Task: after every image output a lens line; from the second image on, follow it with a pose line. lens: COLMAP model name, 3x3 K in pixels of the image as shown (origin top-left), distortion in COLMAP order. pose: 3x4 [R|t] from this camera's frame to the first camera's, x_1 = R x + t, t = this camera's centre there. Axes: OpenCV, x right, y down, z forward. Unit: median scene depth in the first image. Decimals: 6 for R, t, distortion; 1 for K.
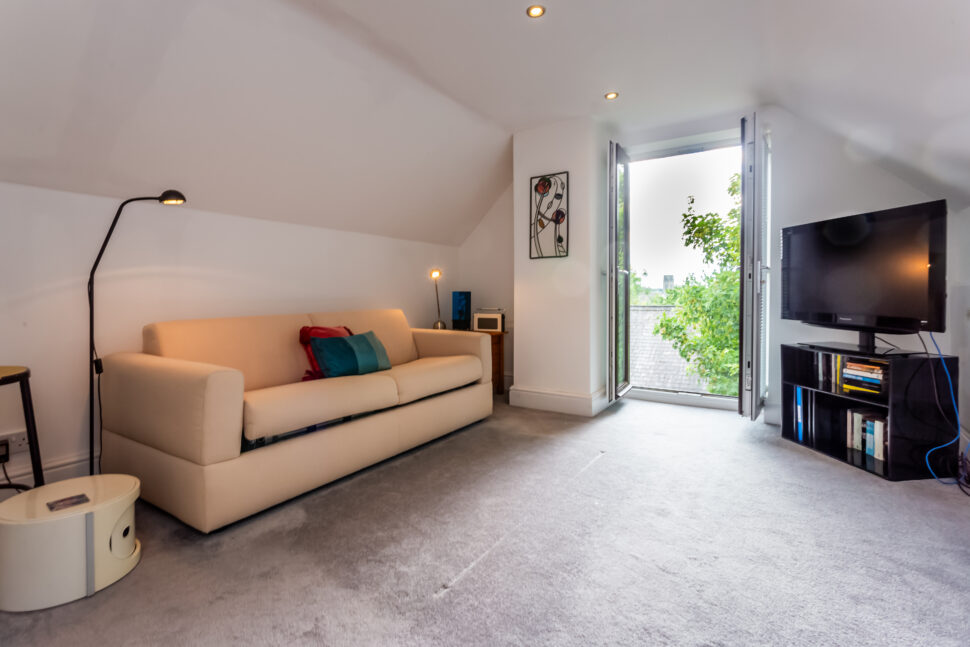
lens RADIAL K [[470.9, 0, 485.2], [0, 470.9, 306.8], [0, 0, 1]] dist [0.000571, 0.000149]
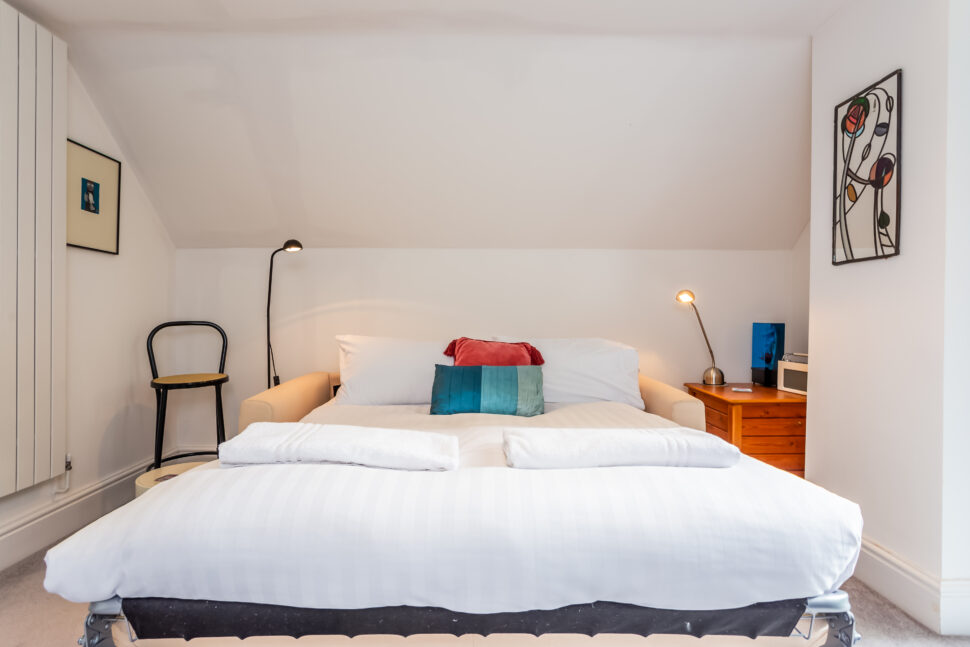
lens RADIAL K [[506.1, 0, 481.6], [0, 506.1, 319.6], [0, 0, 1]] dist [-0.000630, 0.000239]
pose [[0.547294, 0.017570, -0.836756, 0.352168], [-0.026560, 0.999641, 0.003618, -0.034570], [0.836519, 0.020244, 0.547564, 0.381525]]
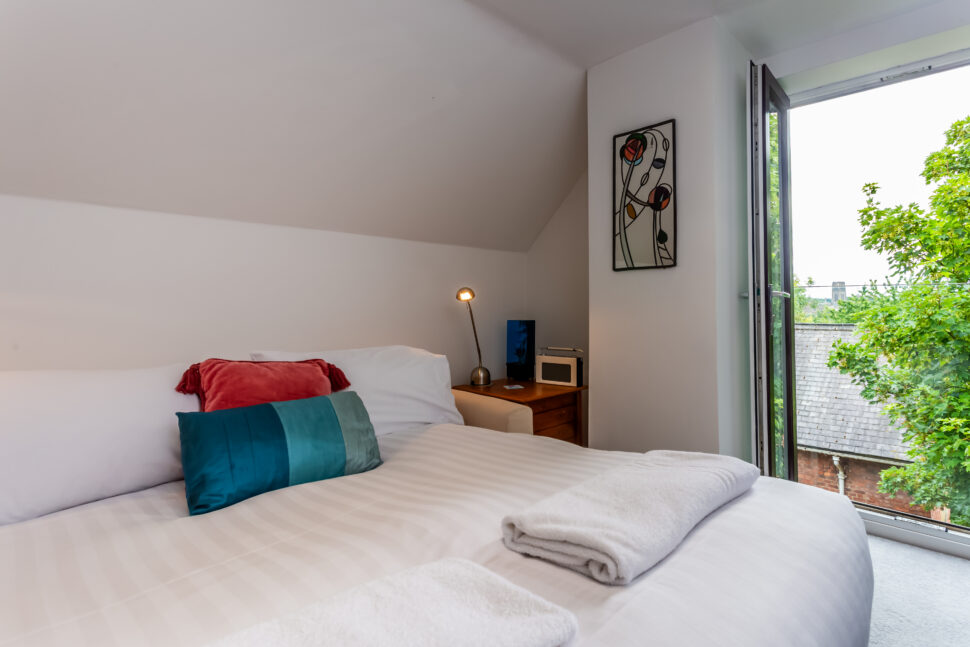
lens RADIAL K [[497.9, 0, 544.7], [0, 497.9, 286.9], [0, 0, 1]] dist [0.000978, 0.000405]
pose [[0.986765, -0.002204, -0.162142, 0.112565], [-0.007798, 0.998106, -0.061025, -0.043227], [0.161970, 0.061481, 0.984879, 0.373302]]
